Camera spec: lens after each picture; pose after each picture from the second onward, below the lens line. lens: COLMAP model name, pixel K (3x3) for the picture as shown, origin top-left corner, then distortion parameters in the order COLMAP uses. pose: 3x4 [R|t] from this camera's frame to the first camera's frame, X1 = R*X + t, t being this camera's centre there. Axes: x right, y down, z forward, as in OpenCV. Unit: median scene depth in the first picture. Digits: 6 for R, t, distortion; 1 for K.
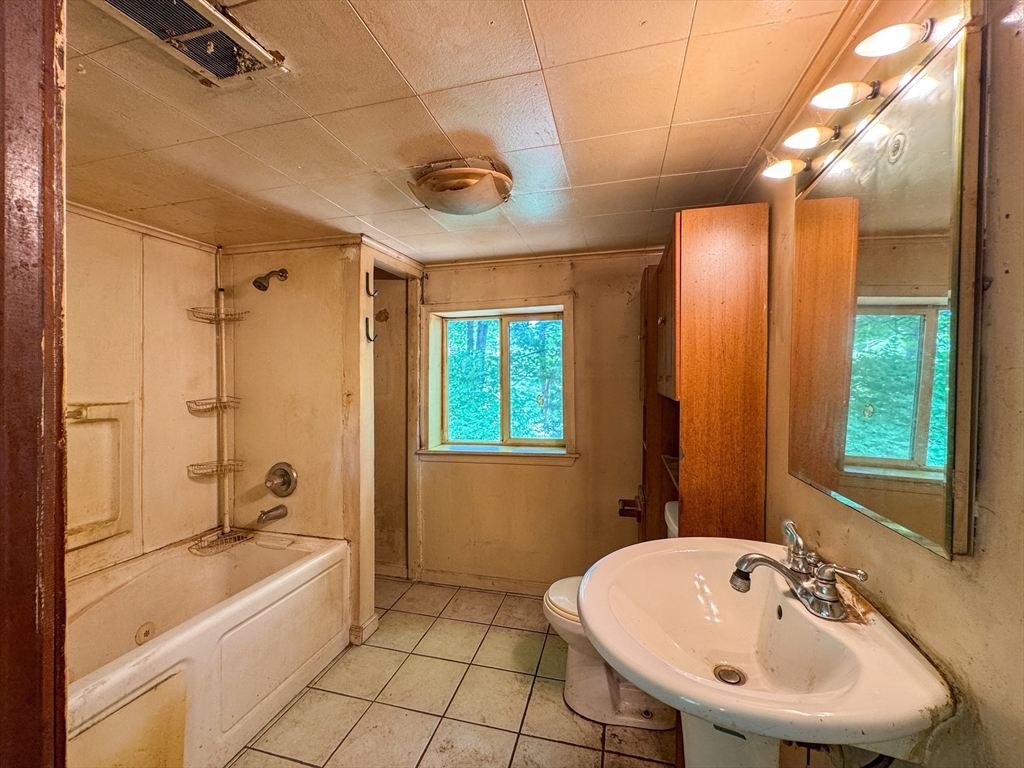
lens RADIAL K [[401.9, 0, 520.7], [0, 401.9, 380.0], [0, 0, 1]] dist [-0.002455, 0.000190]
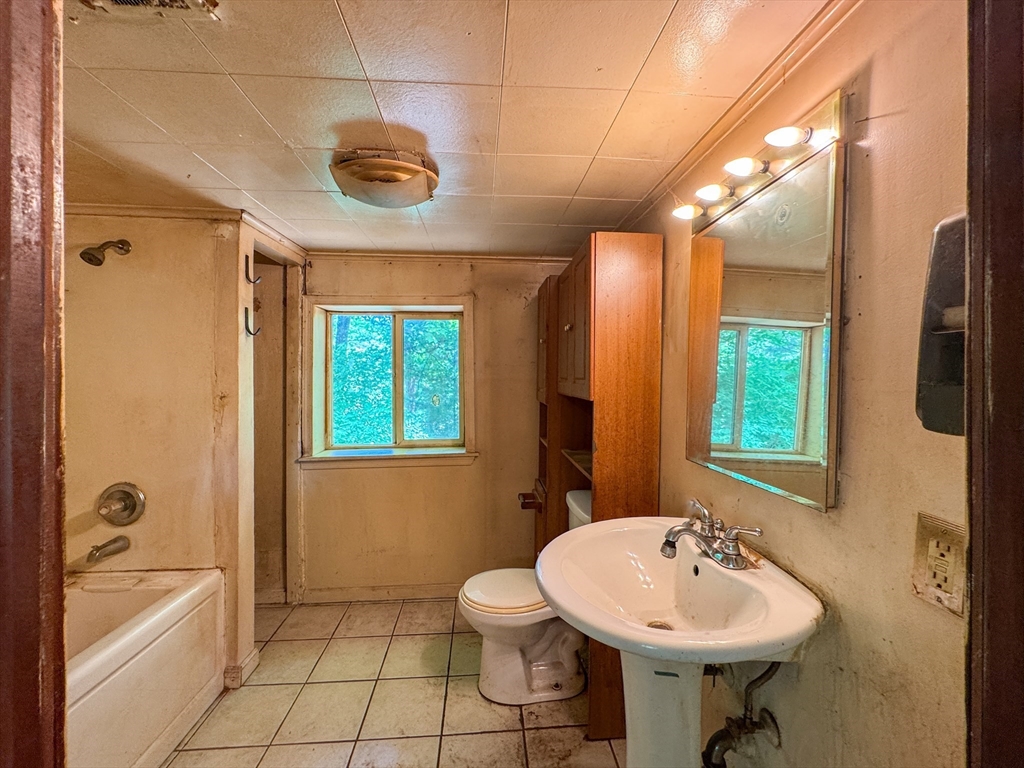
lens RADIAL K [[401.9, 0, 520.7], [0, 401.9, 380.0], [0, 0, 1]] dist [-0.002455, 0.000190]
pose [[0.949367, 0.003923, 0.314144, -0.135283], [-0.005068, 0.999983, 0.002826, -0.007161], [-0.314128, -0.004275, 0.949371, -0.005808]]
